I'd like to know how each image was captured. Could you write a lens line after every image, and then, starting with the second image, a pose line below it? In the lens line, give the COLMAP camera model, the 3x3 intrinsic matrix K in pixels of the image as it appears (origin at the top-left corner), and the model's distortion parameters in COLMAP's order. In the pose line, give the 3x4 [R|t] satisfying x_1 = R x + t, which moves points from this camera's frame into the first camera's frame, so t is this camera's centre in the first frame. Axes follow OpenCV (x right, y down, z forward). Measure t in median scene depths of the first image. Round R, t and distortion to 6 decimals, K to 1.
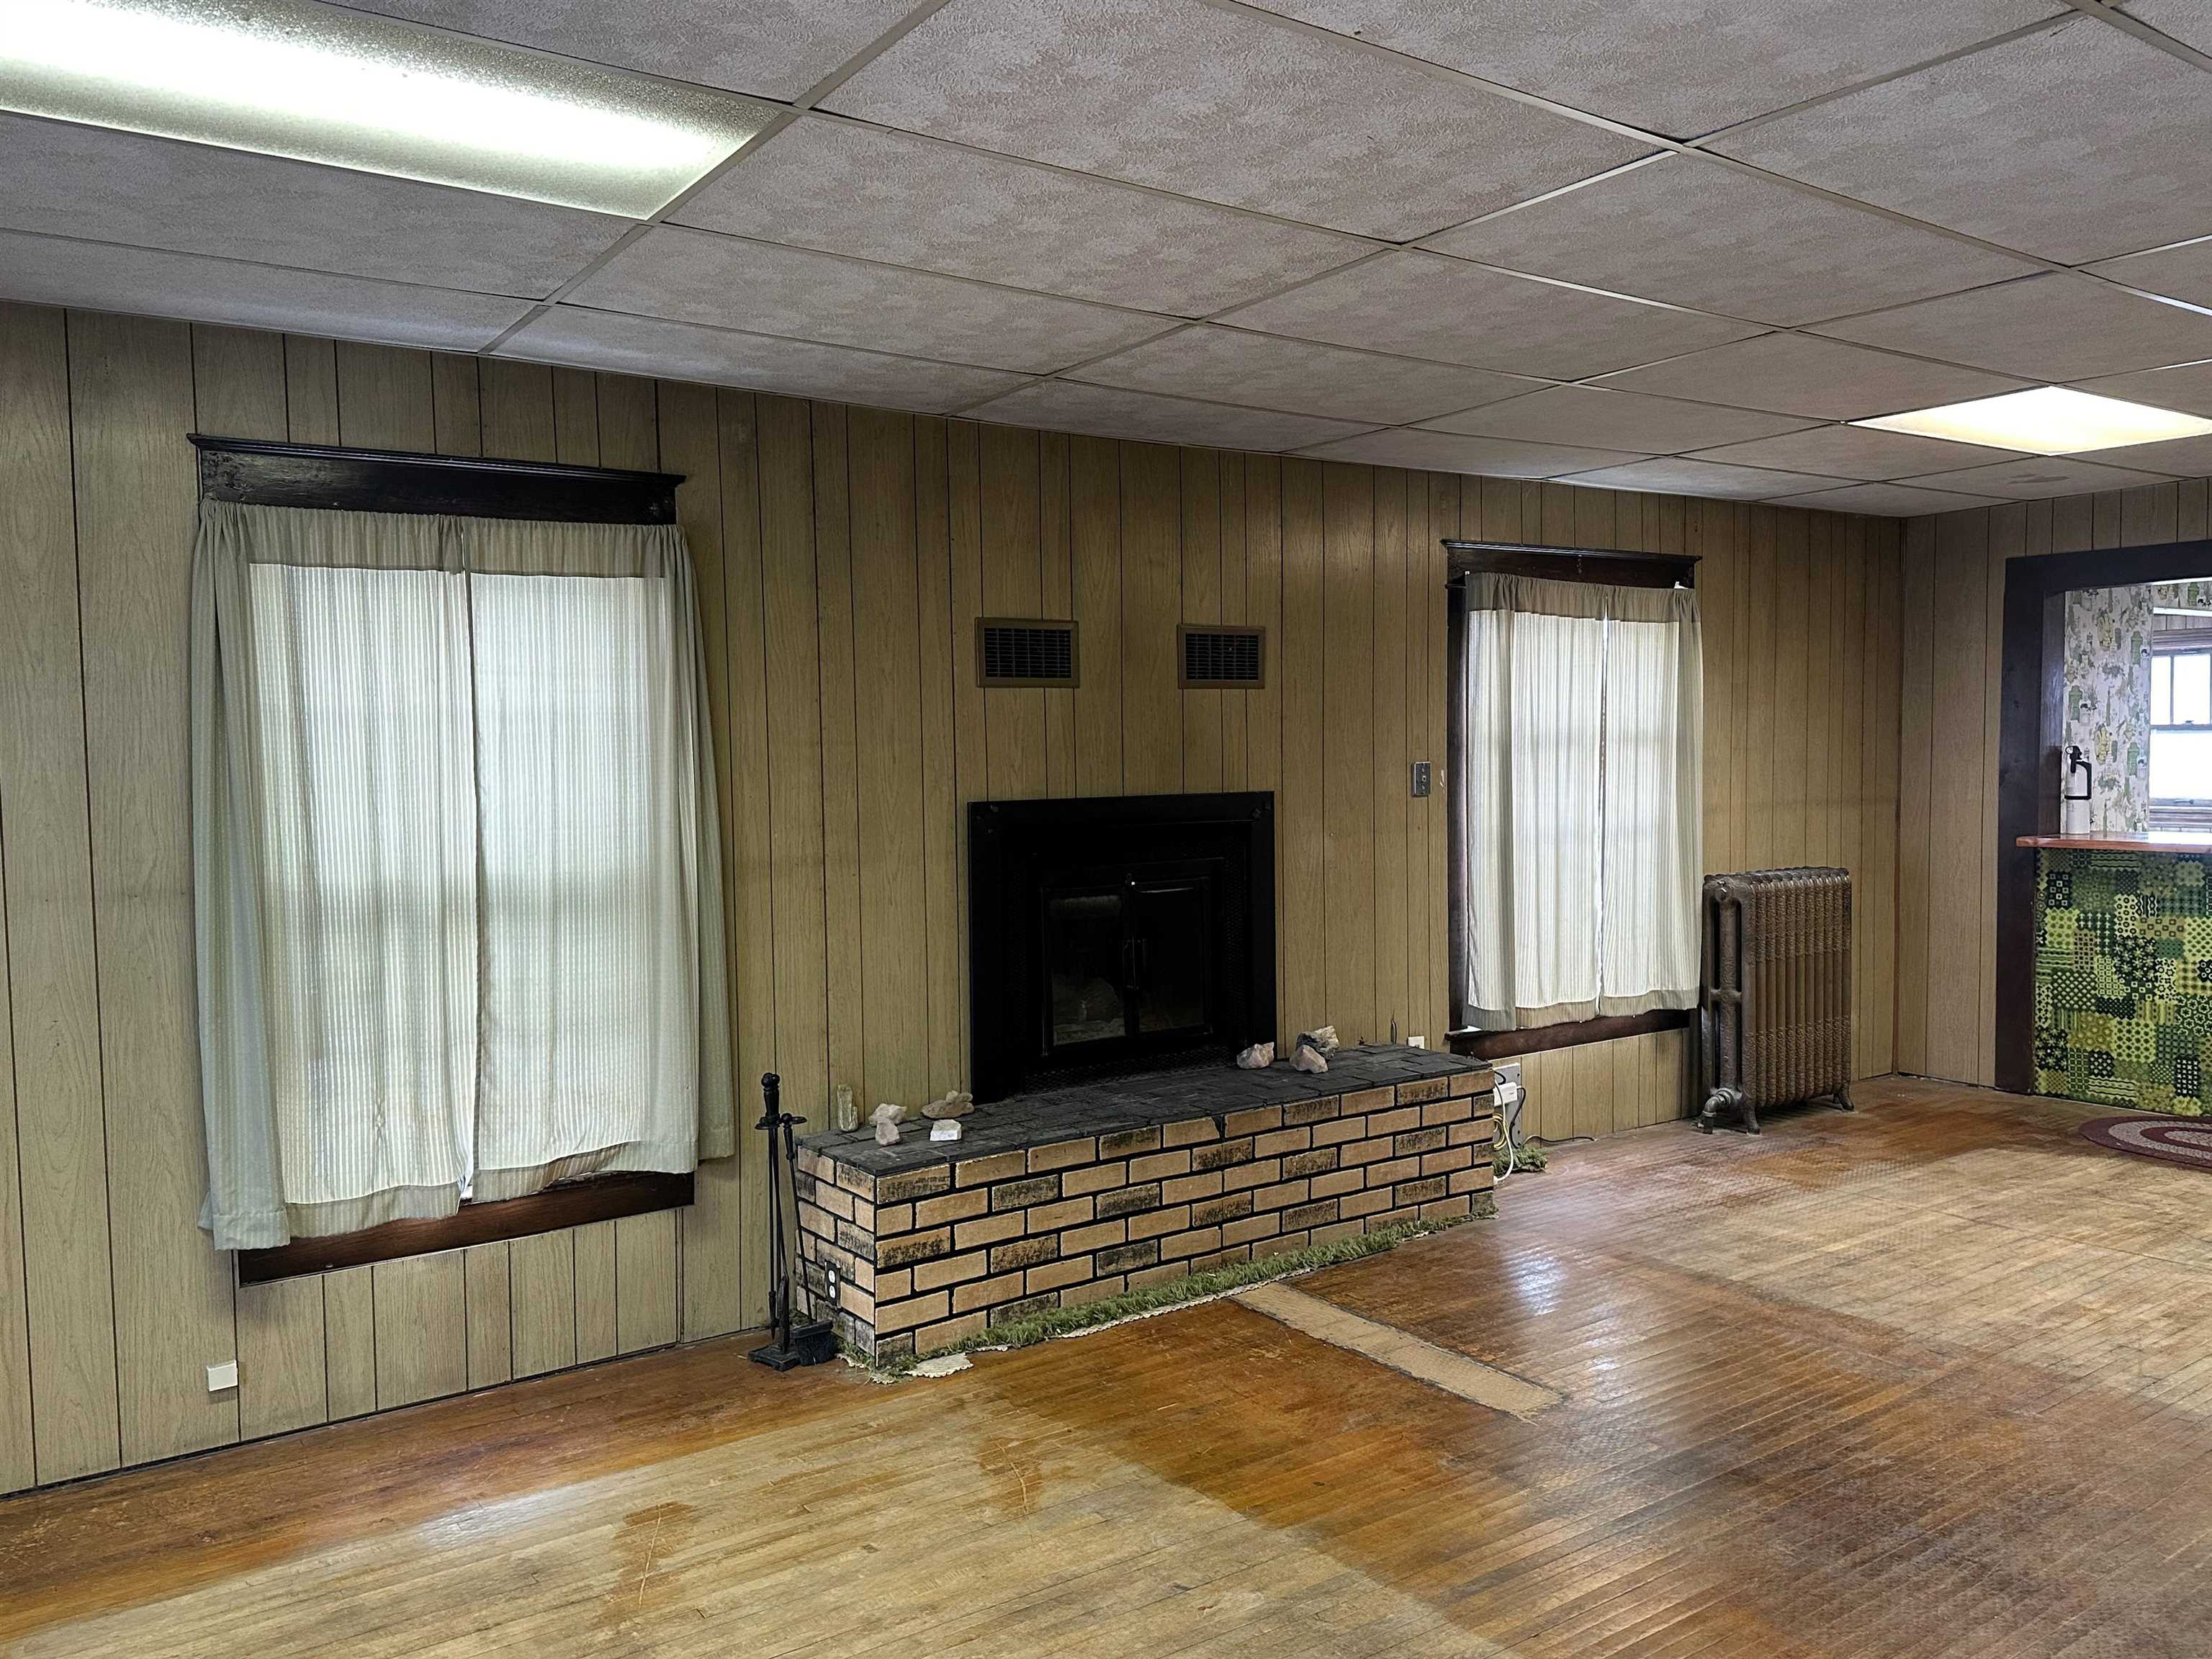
lens RADIAL K [[1636.4, 0, 1106.2], [0, 1636.4, 813.2], [0, 0, 1]] dist [0.109753, -0.133588]
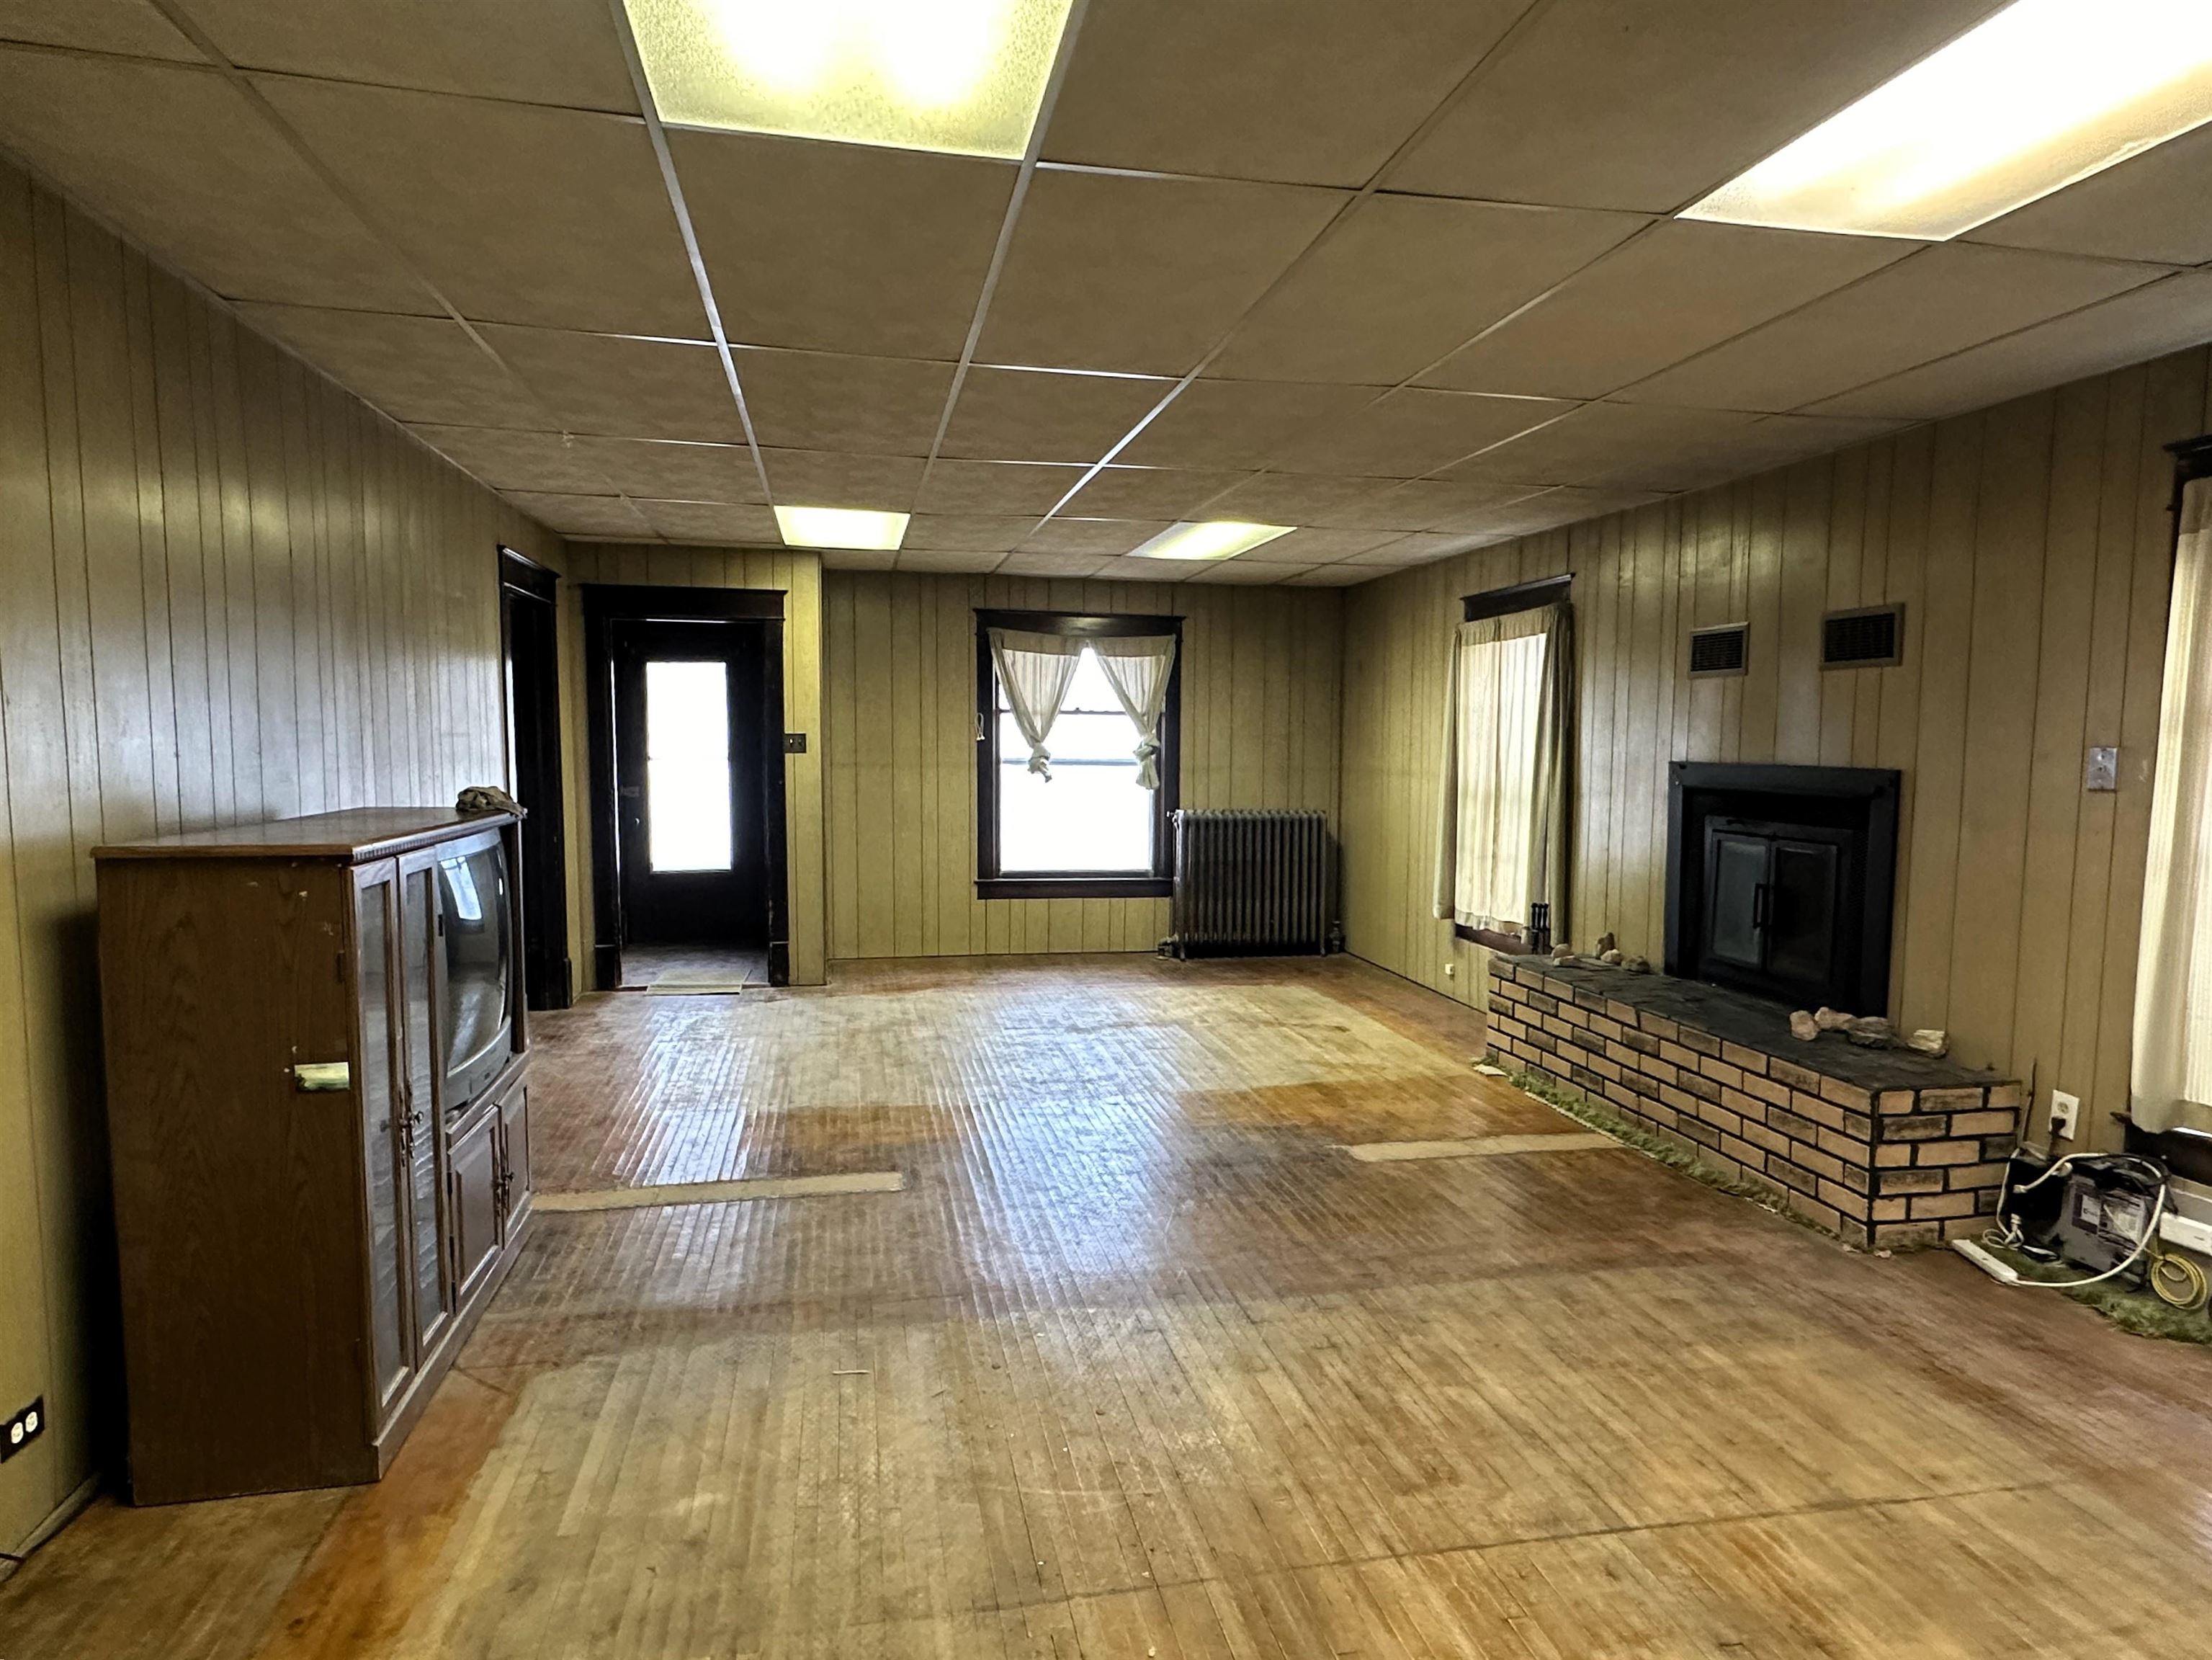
lens RADIAL K [[1285.1, 0, 1114.2], [0, 1285.1, 837.0], [0, 0, 1]] dist [-0.002001, 0.000735]
pose [[-0.389871, 0.082647, -0.917153, 1.128568], [-0.043772, 0.993175, 0.108104, -0.041014], [0.919829, 0.082292, -0.383592, 0.984293]]
